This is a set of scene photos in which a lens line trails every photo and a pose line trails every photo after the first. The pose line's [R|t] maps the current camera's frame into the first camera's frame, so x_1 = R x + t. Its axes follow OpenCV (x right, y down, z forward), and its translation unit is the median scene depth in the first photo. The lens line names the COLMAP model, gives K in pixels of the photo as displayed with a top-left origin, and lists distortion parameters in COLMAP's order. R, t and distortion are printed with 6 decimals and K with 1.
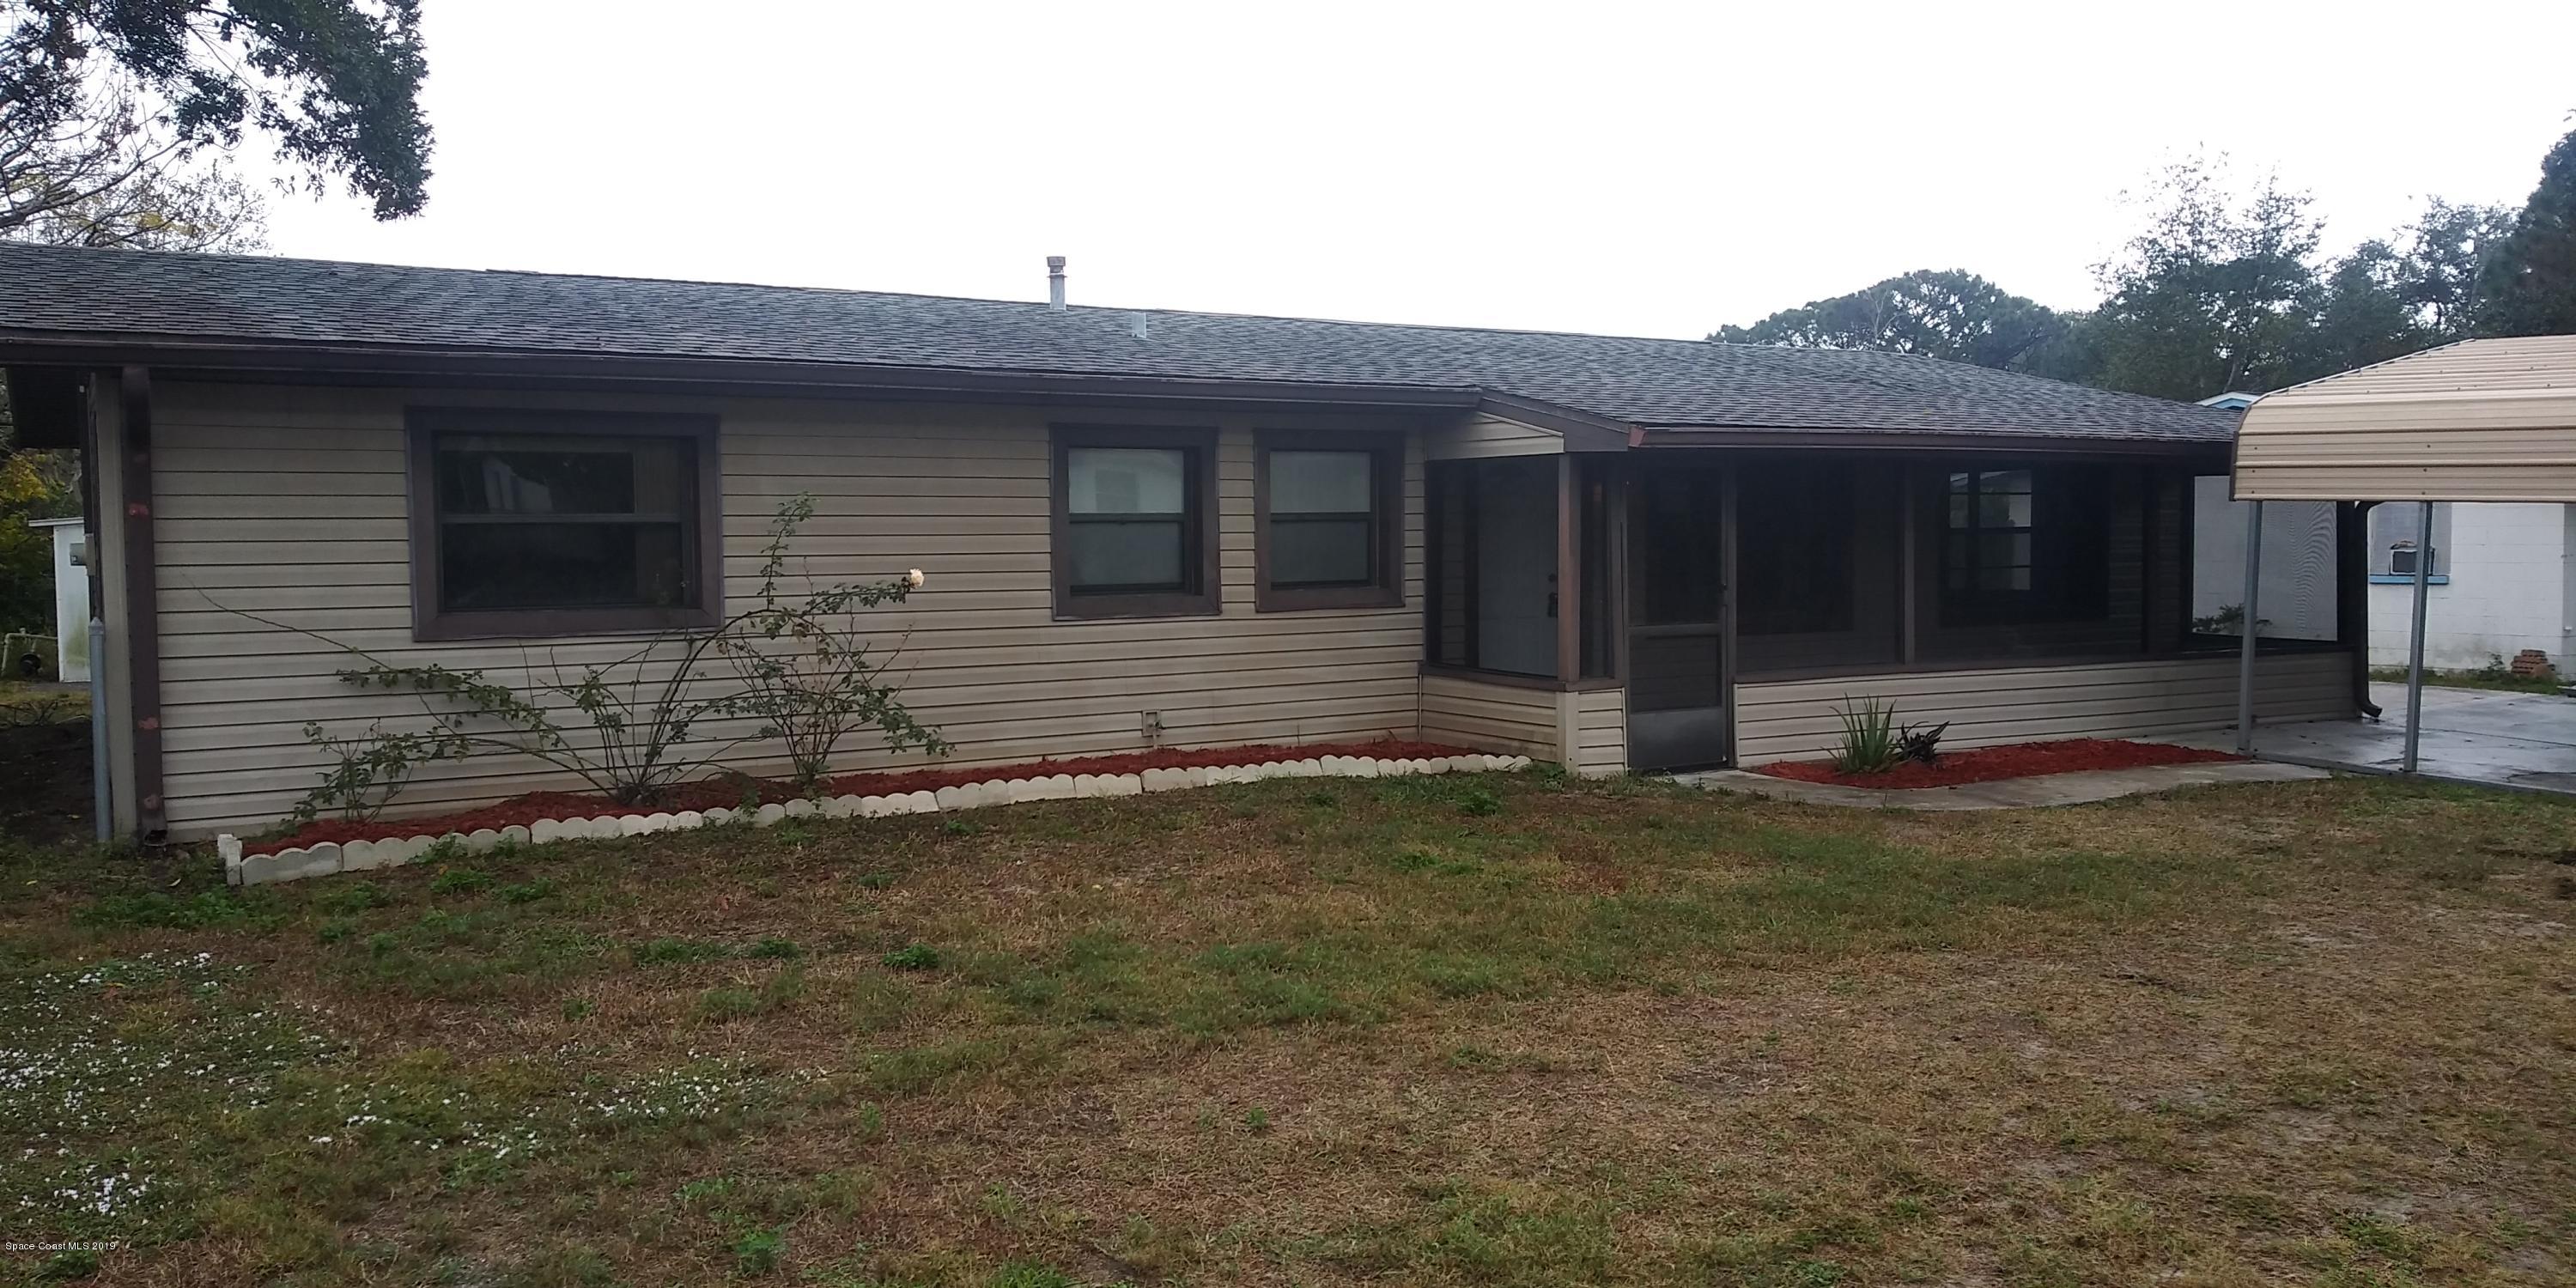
lens RADIAL K [[1957.2, 0, 1288.0], [0, 1957.2, 644.0], [0, 0, 1]] dist [-0.000782, -0.001570]
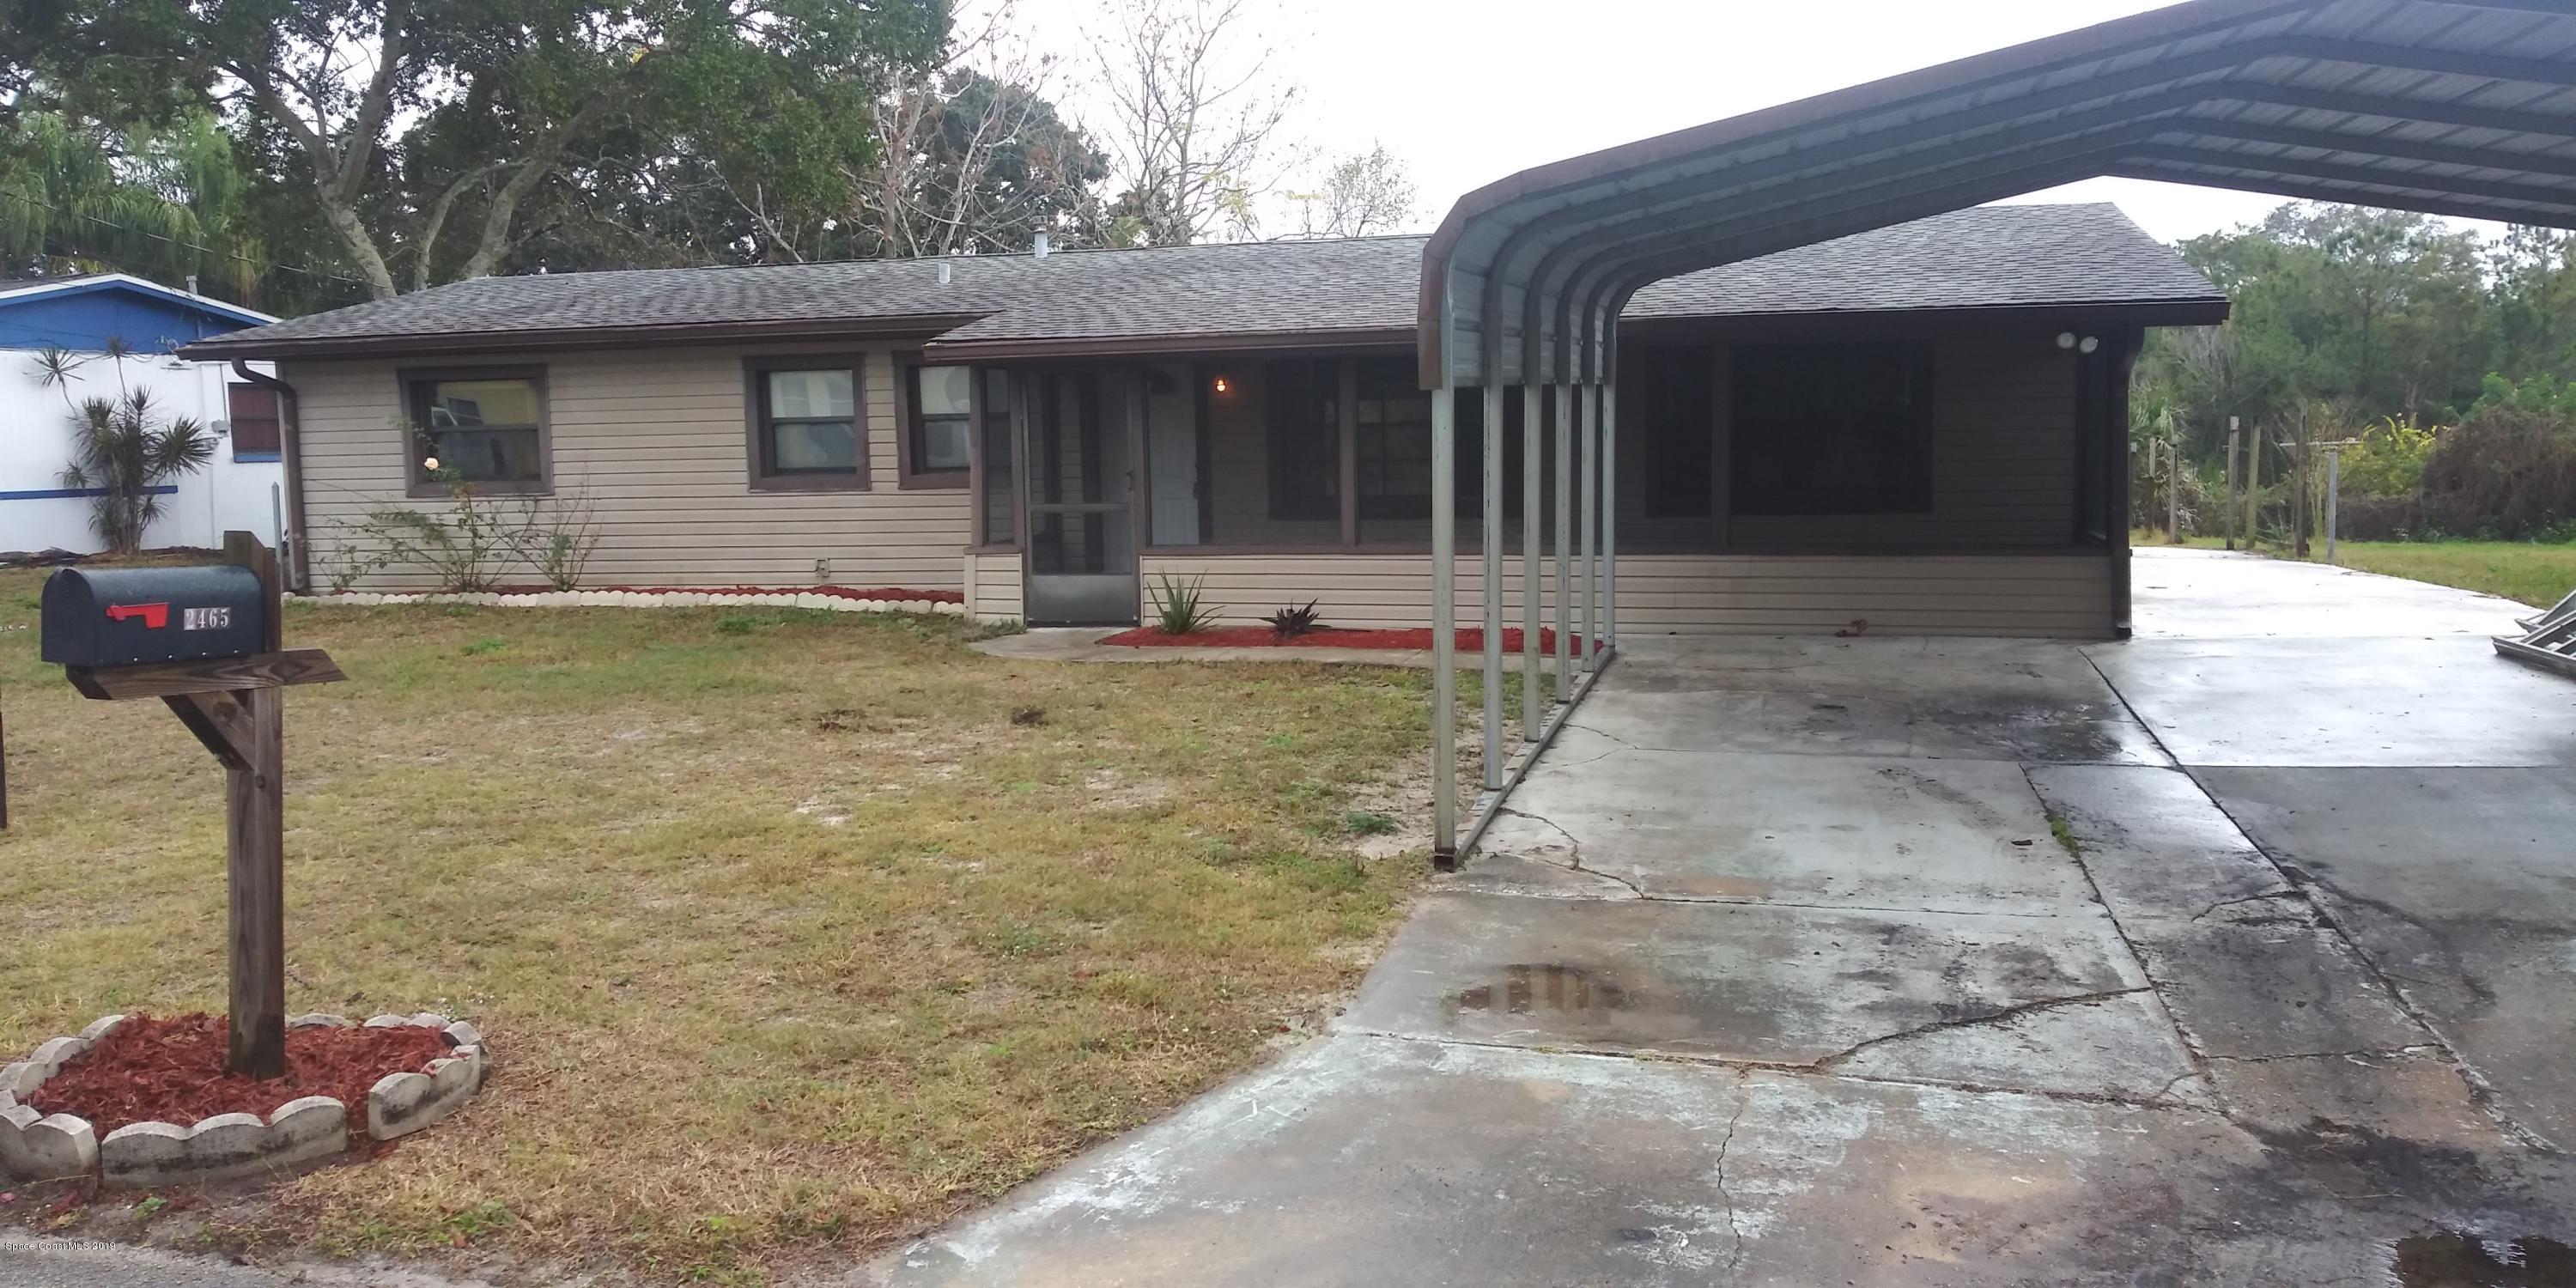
lens RADIAL K [[1957.2, 0, 1288.0], [0, 1957.2, 644.0], [0, 0, 1]] dist [-0.000782, -0.001570]
pose [[0.695455, 0.069009, -0.715248, 1.196242], [-0.025817, 0.997135, 0.071104, -0.013221], [0.718105, -0.030984, 0.695244, 0.265511]]
